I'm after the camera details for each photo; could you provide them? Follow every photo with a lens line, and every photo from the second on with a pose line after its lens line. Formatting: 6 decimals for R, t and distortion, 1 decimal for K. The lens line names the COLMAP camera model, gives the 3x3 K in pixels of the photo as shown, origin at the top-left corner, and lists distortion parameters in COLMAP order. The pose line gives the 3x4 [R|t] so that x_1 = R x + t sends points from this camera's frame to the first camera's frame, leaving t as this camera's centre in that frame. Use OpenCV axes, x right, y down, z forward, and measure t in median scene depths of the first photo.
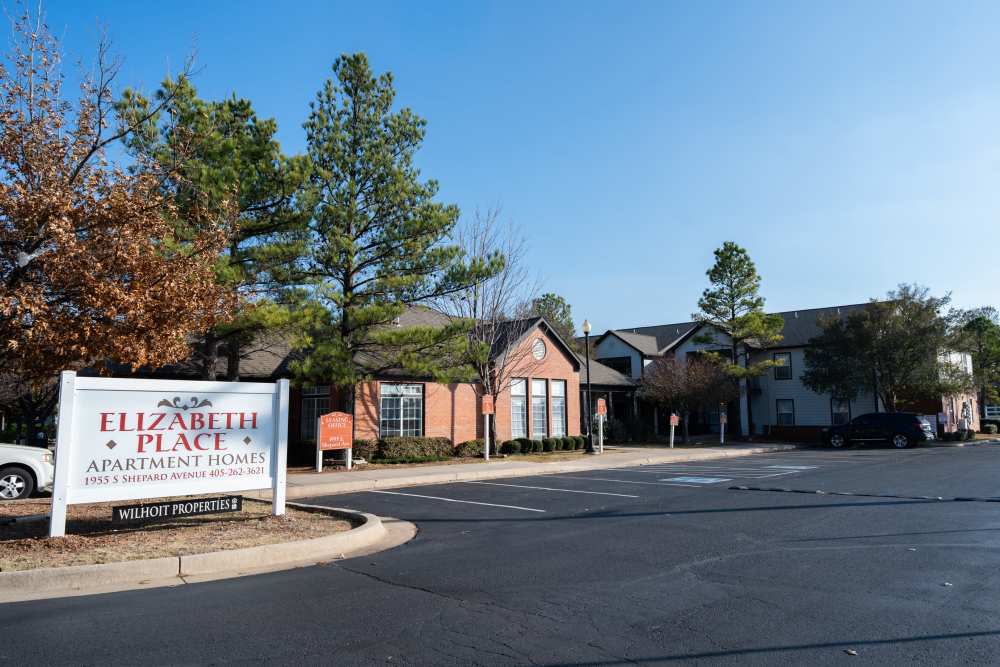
lens RADIAL K [[684.9, 0, 500.0], [0, 684.9, 333.5], [0, 0, 1]] dist [-0.016371, -0.000025]
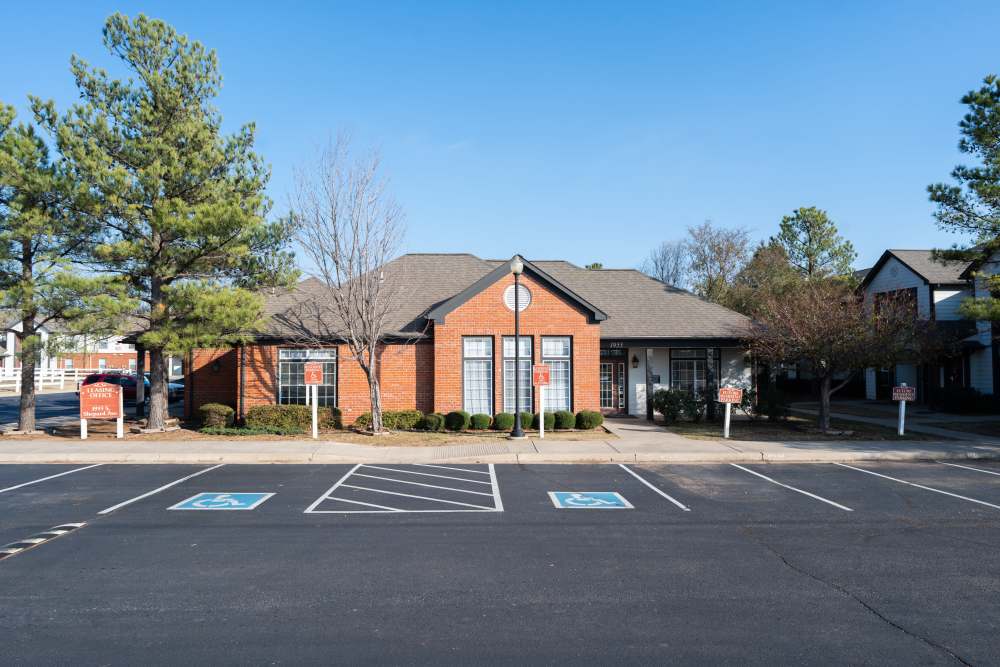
lens RADIAL K [[684.9, 0, 500.0], [0, 684.9, 333.5], [0, 0, 1]] dist [-0.016371, -0.000025]
pose [[0.725259, -0.021528, -0.688140, 0.583545], [0.077121, 0.995761, 0.050129, 0.023522], [0.684143, -0.089427, 0.723844, 0.435393]]
